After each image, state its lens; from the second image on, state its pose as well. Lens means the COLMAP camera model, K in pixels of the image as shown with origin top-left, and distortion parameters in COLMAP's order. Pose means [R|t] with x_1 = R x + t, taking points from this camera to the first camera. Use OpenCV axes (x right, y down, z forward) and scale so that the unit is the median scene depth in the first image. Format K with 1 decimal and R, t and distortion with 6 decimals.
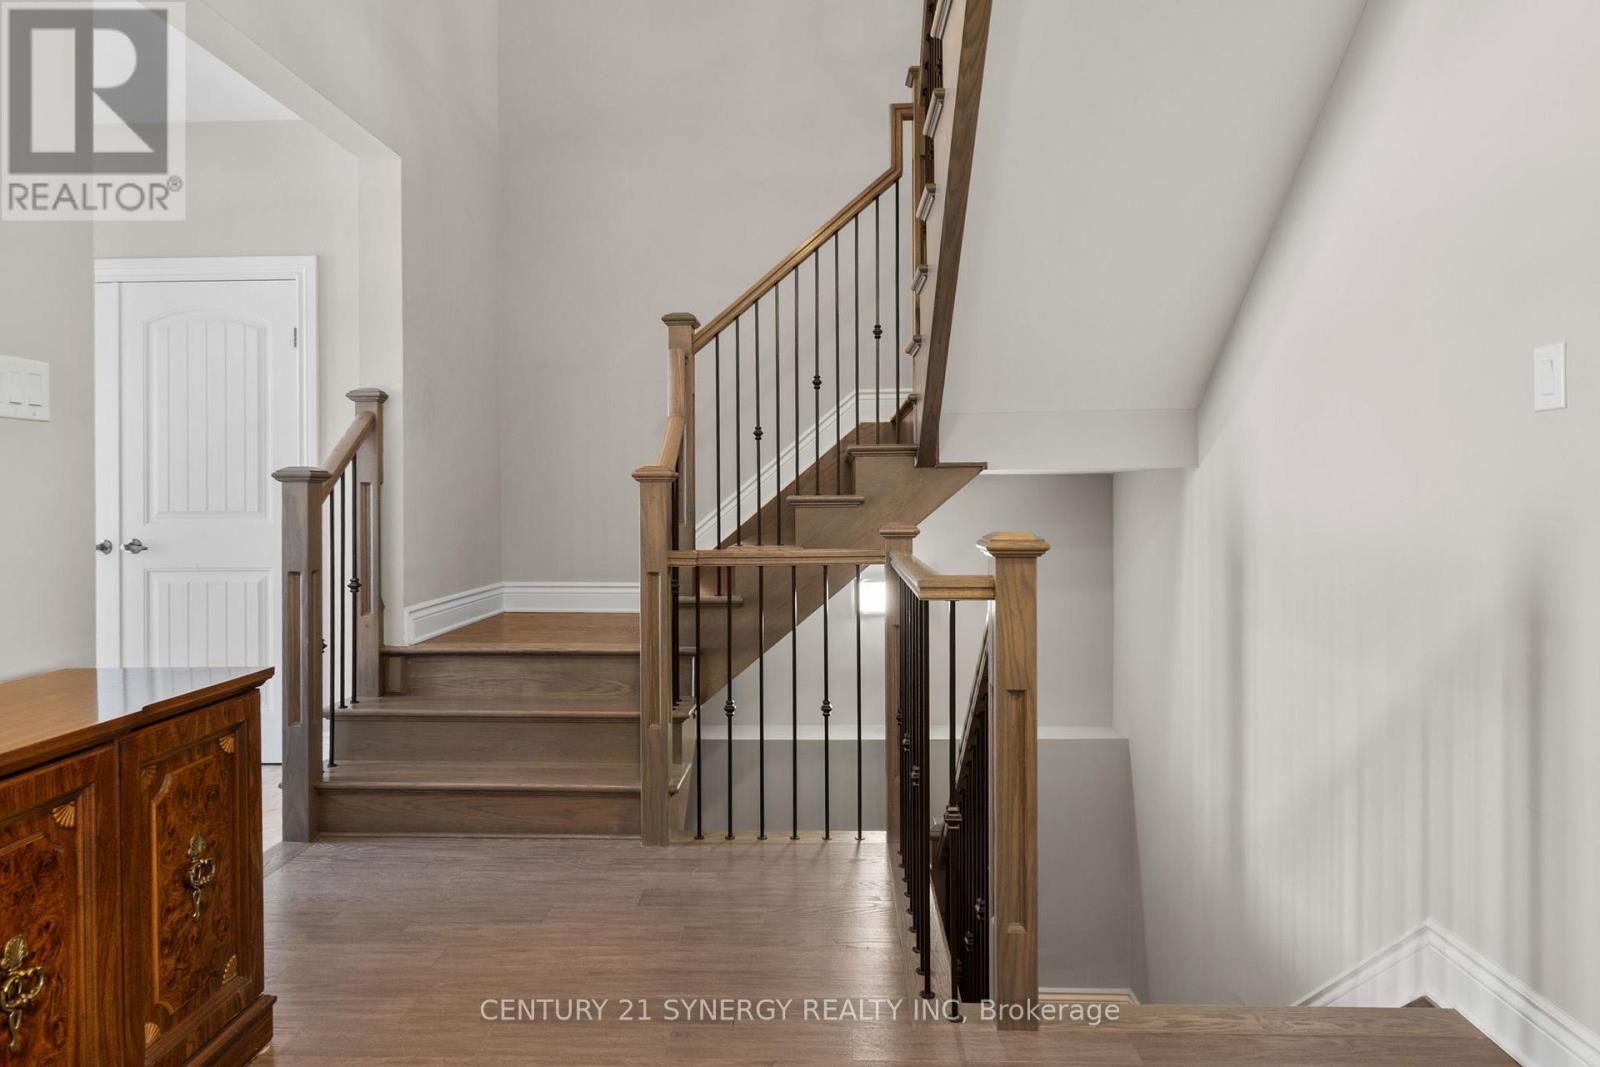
lens RADIAL K [[904.6, 0, 795.1], [0, 904.6, 507.3], [0, 0, 1]] dist [0.003493, 0.000133]
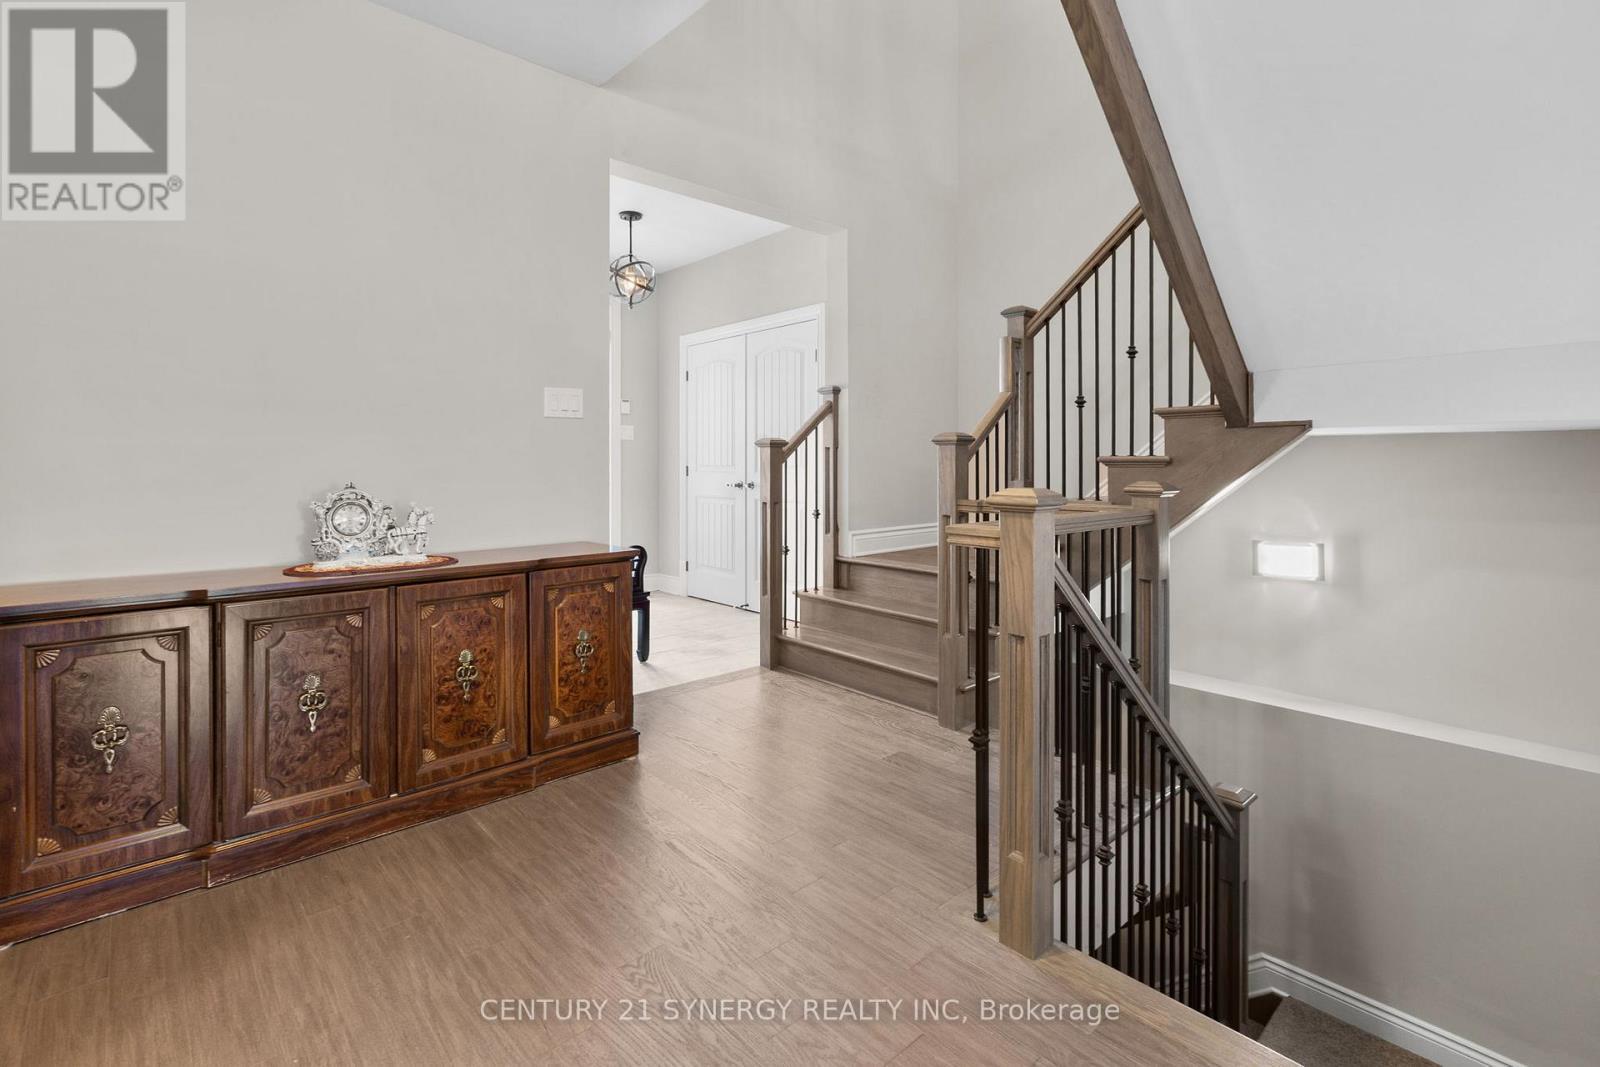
lens RADIAL K [[709.6, 0, 800.2], [0, 709.6, 465.8], [0, 0, 1]] dist [-0.000803, -0.000202]
pose [[0.711745, 0.009879, -0.702368, 0.515641], [-0.010443, 0.999939, 0.003482, 0.000340], [0.702360, 0.004857, 0.711805, 0.172845]]
